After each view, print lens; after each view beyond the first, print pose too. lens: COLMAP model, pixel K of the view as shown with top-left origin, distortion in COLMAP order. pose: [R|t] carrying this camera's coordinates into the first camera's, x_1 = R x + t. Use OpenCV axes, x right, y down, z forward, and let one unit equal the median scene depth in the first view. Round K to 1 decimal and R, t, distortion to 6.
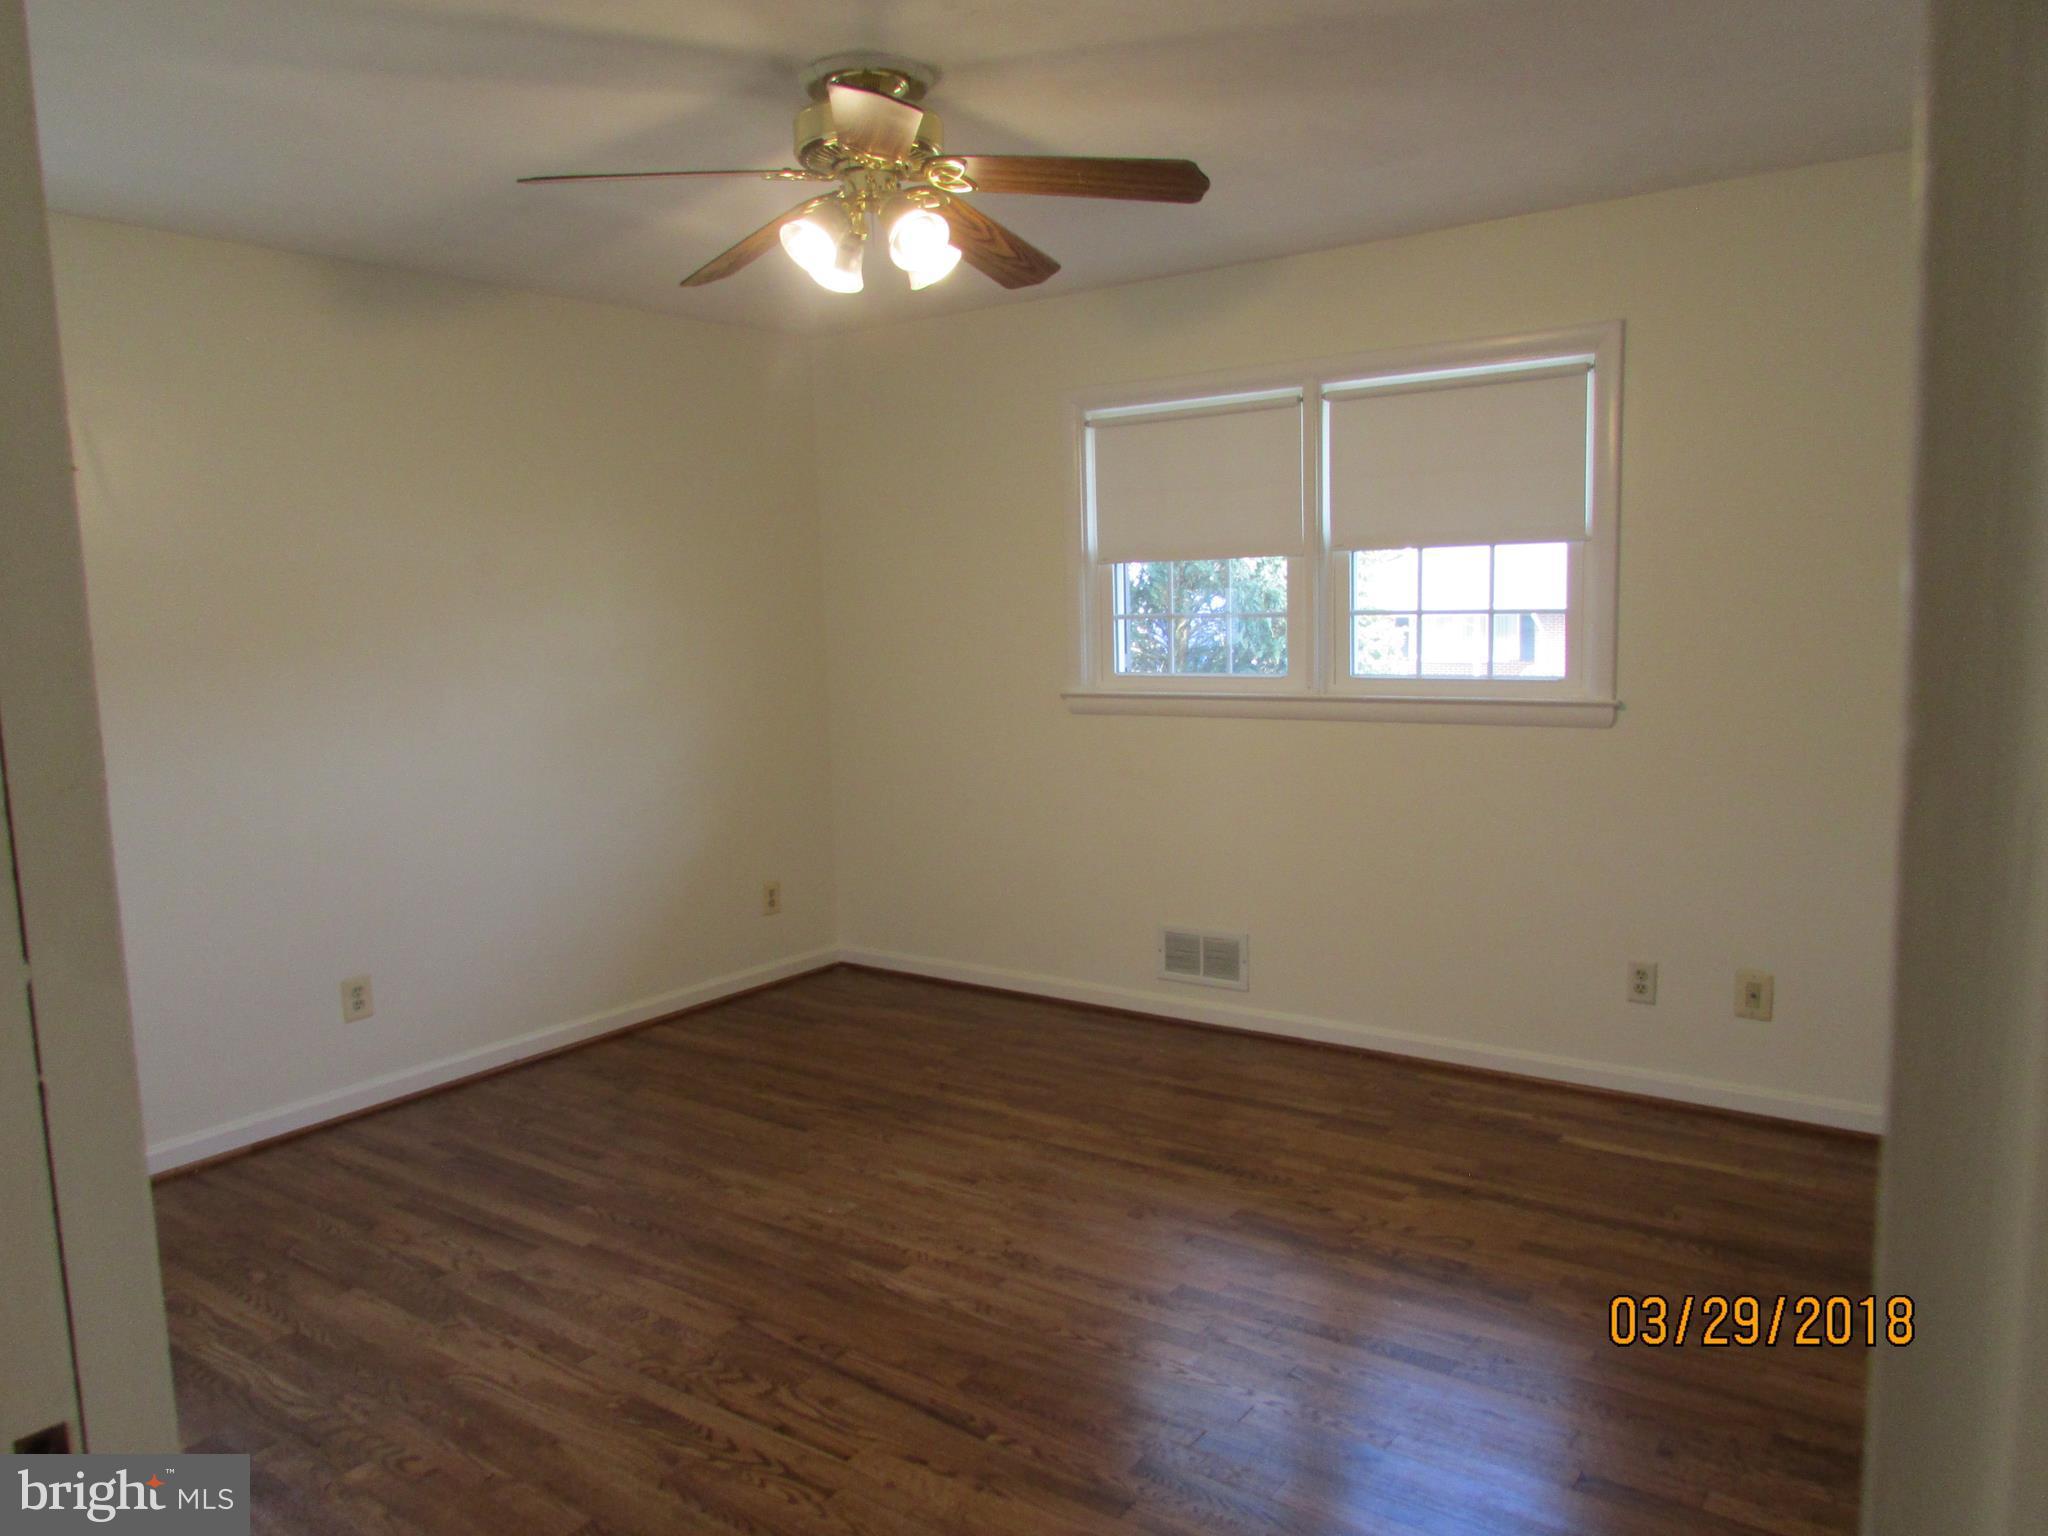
lens RADIAL K [[1478.4, 0, 1030.5], [0, 1478.4, 774.2], [0, 0, 1]] dist [-0.008779, 0.000169]
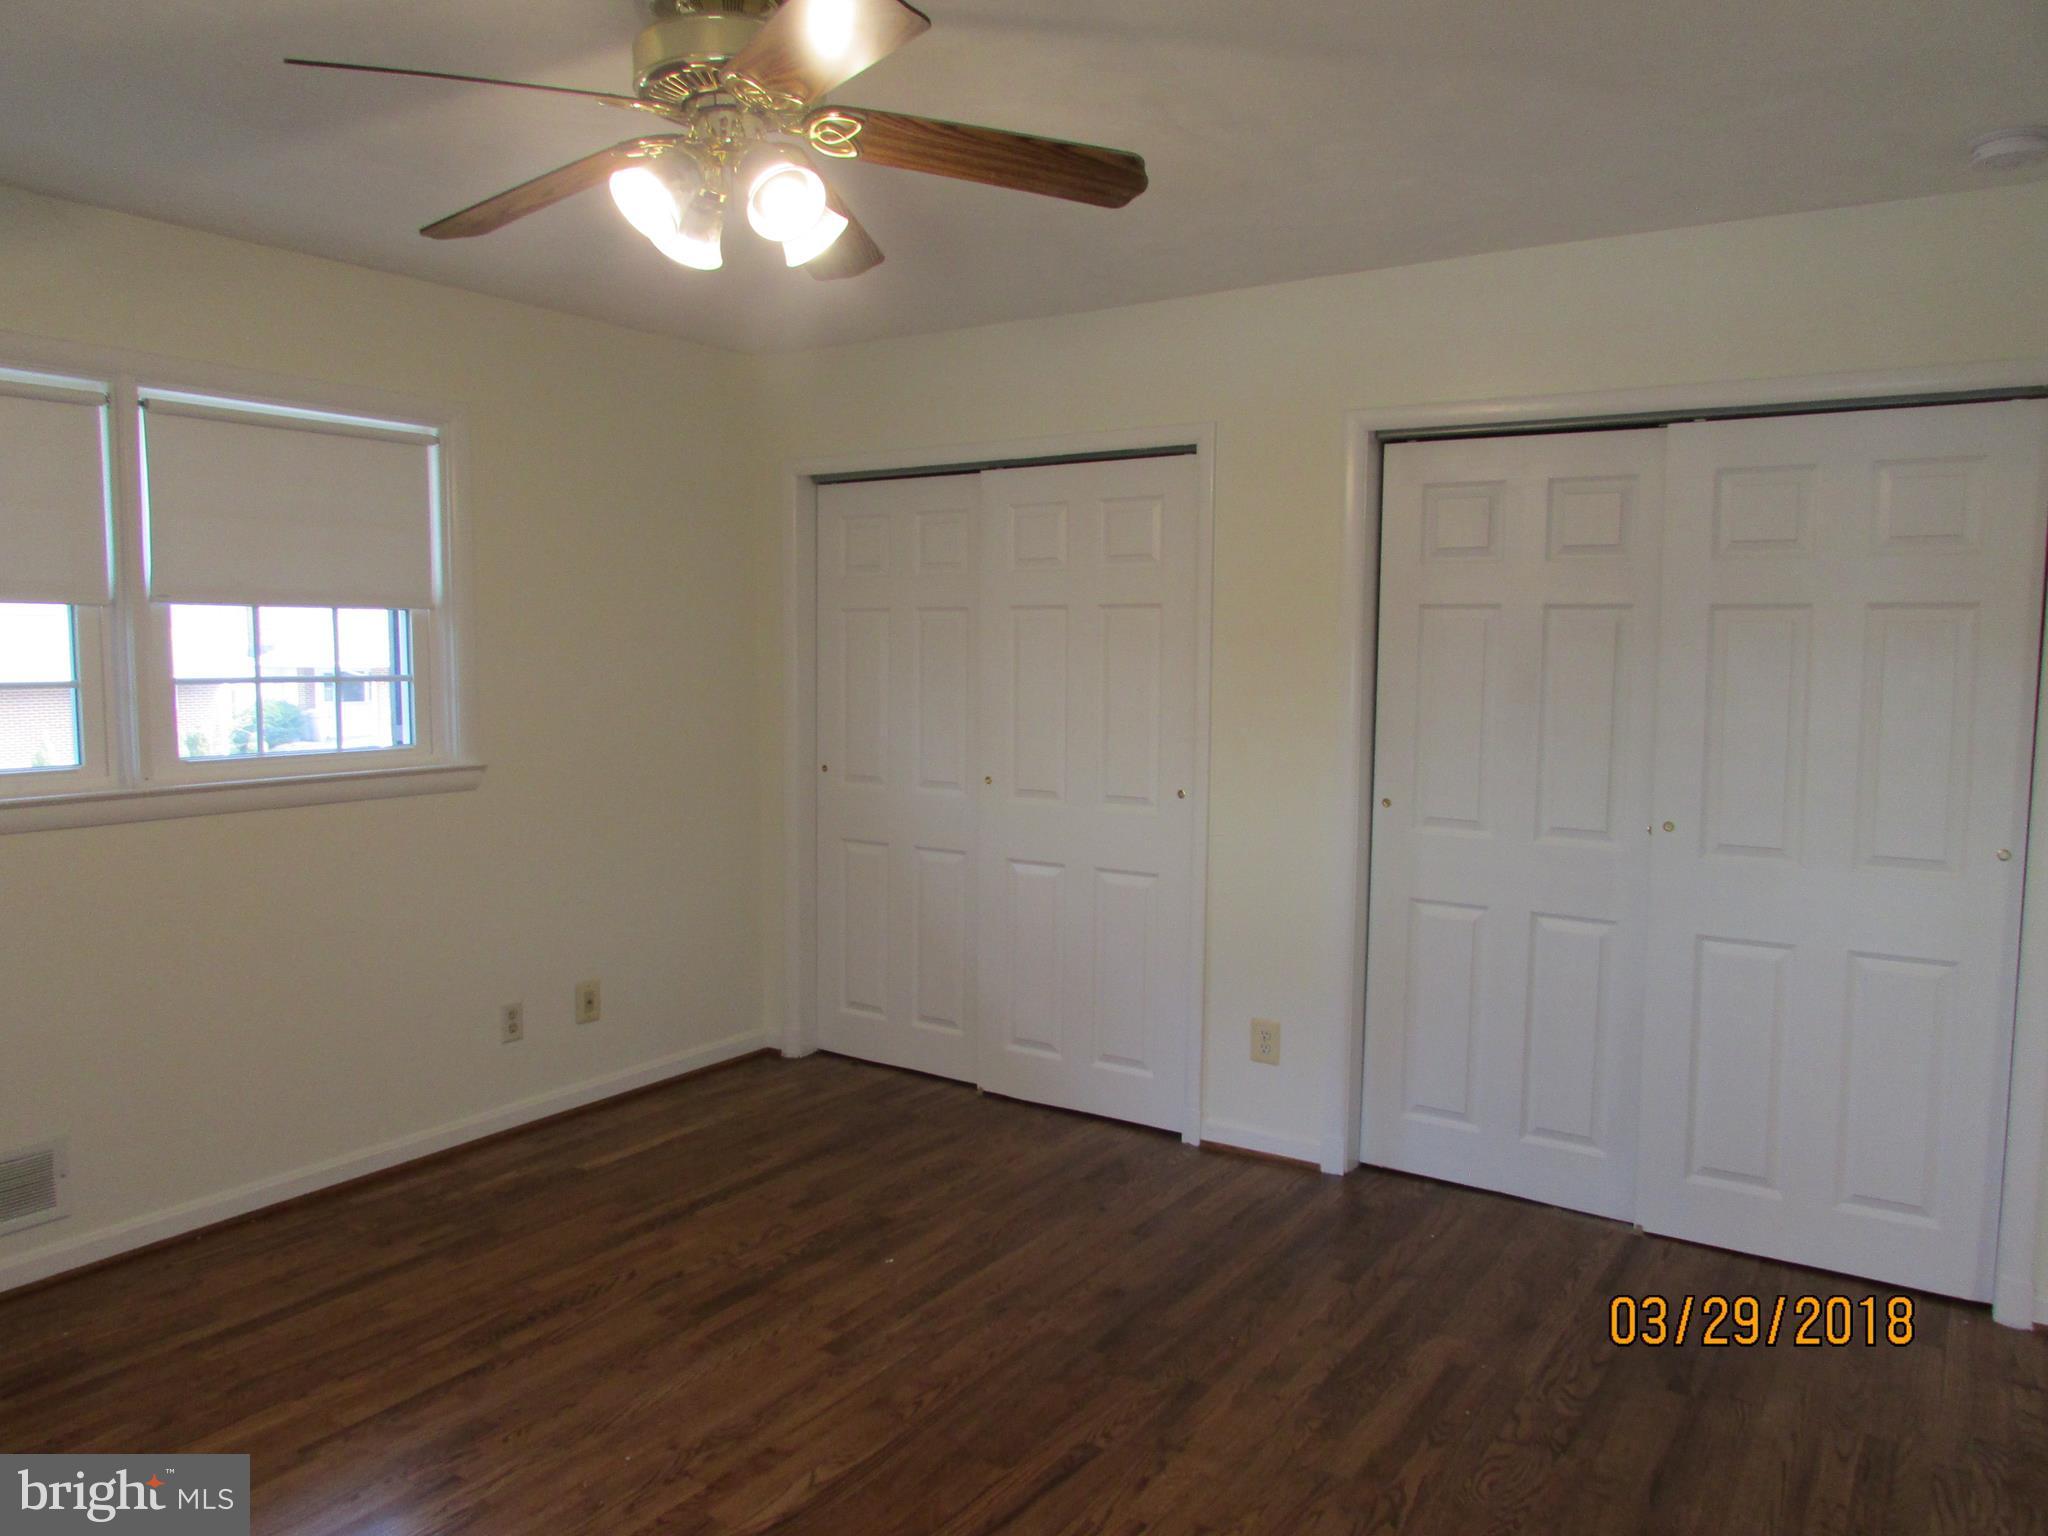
lens RADIAL K [[1478.4, 0, 1010.1], [0, 1478.4, 767.4], [0, 0, 1]] dist [-0.008779, 0.000169]
pose [[-0.026665, -0.059193, 0.997890, -0.648852], [0.117501, 0.991140, 0.061933, -0.065626], [-0.992715, 0.118904, -0.019473, 0.632294]]
